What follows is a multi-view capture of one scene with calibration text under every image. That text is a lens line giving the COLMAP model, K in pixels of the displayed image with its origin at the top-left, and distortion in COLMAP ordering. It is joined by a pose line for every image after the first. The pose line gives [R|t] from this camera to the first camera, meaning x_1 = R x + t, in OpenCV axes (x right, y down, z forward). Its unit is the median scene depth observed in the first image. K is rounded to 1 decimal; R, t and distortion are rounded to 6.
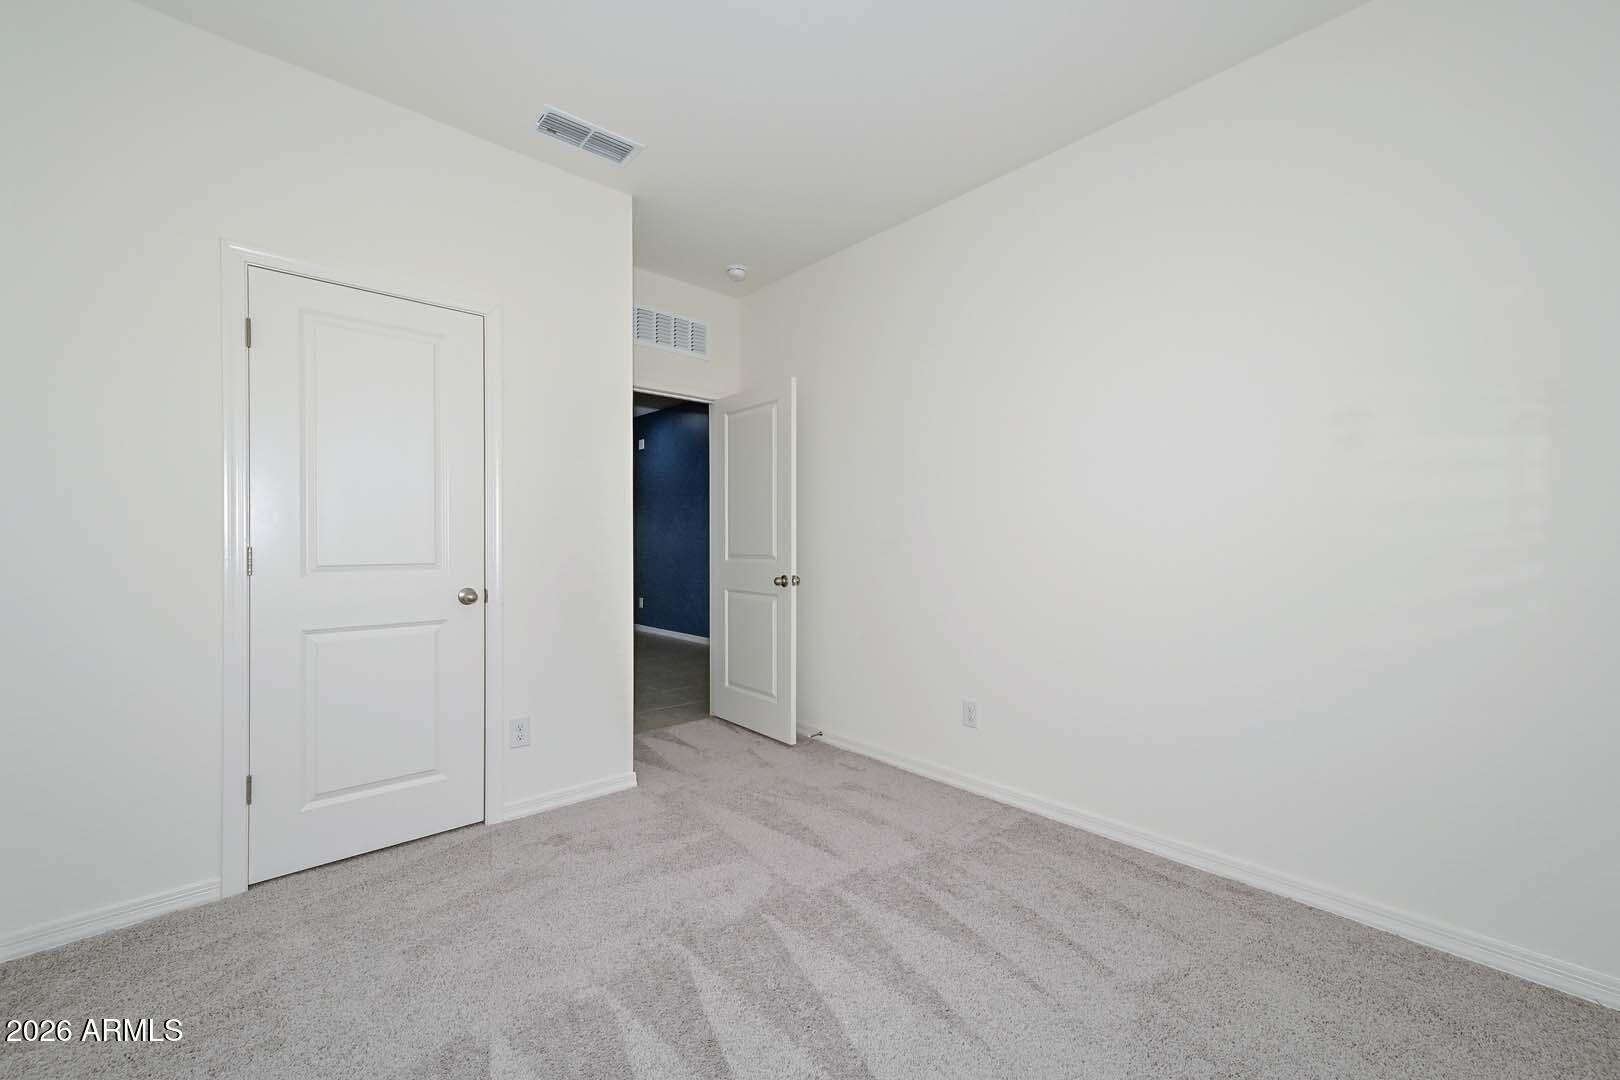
lens RADIAL K [[697.9, 0, 806.1], [0, 697.9, 542.8], [0, 0, 1]] dist [0.013614, 0.000451]
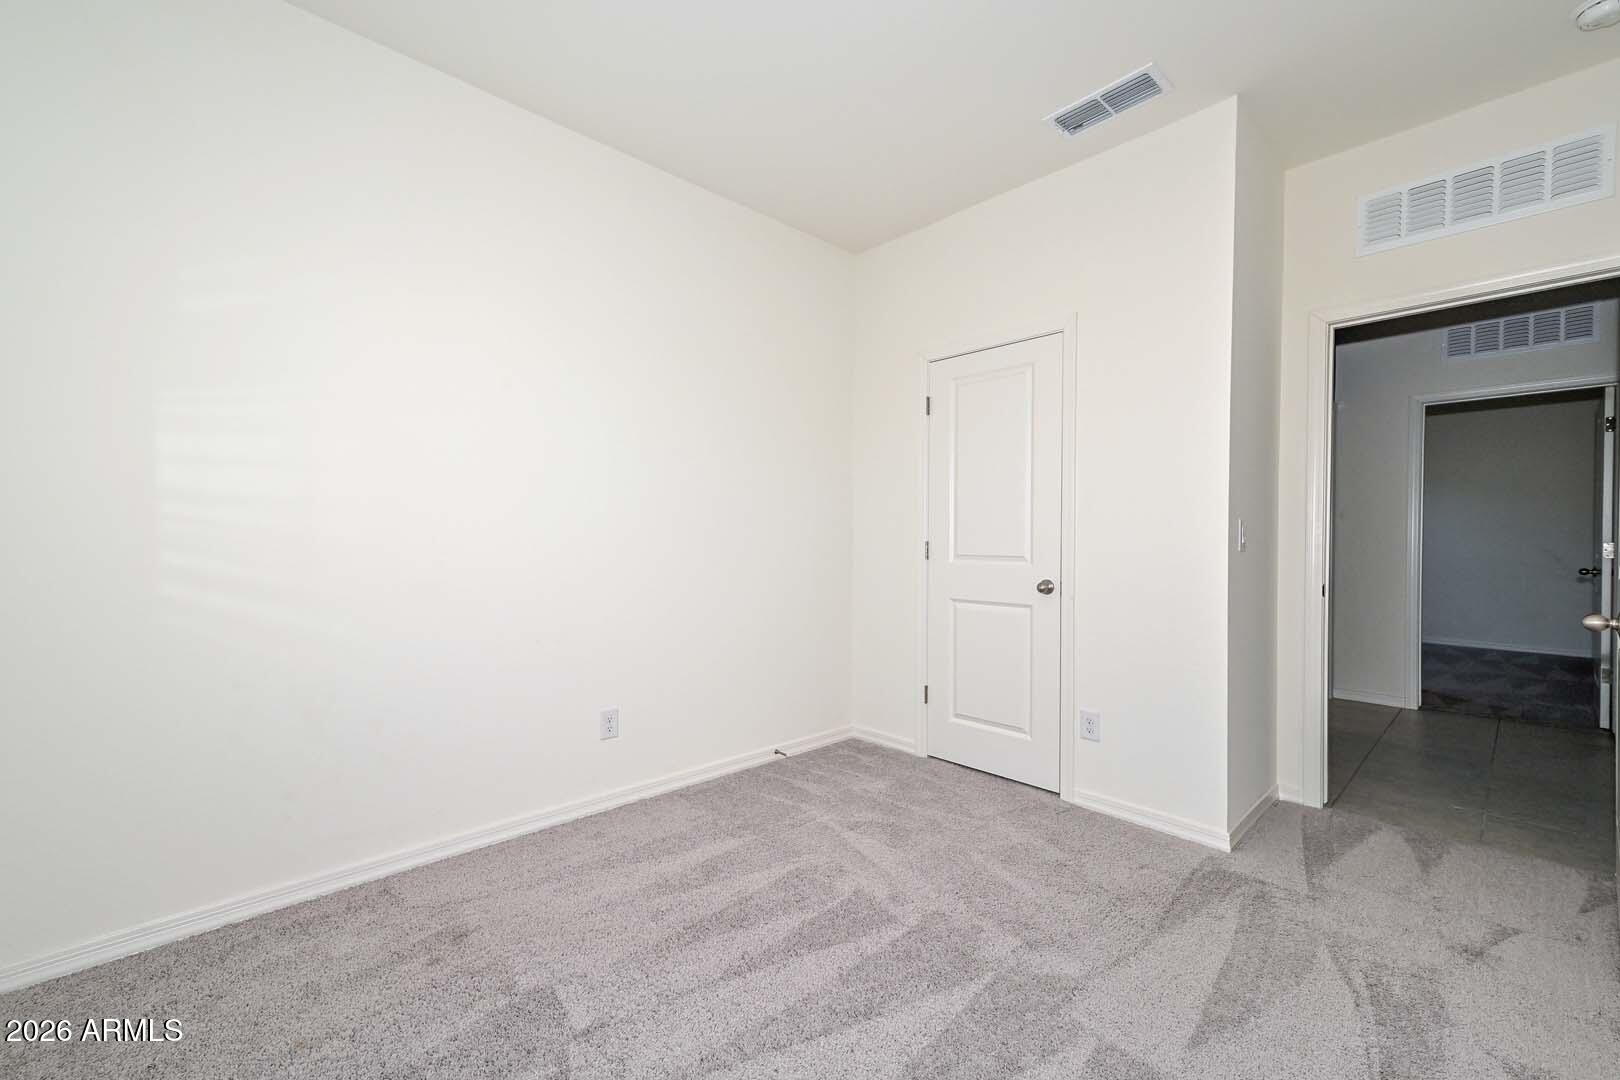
lens RADIAL K [[697.9, 0, 806.1], [0, 697.9, 542.8], [0, 0, 1]] dist [0.013614, 0.000451]
pose [[-0.029261, 0.013222, -0.999484, 0.638194], [-0.003482, 0.999905, 0.013330, -0.008255], [0.999566, 0.003870, -0.029212, 0.632824]]
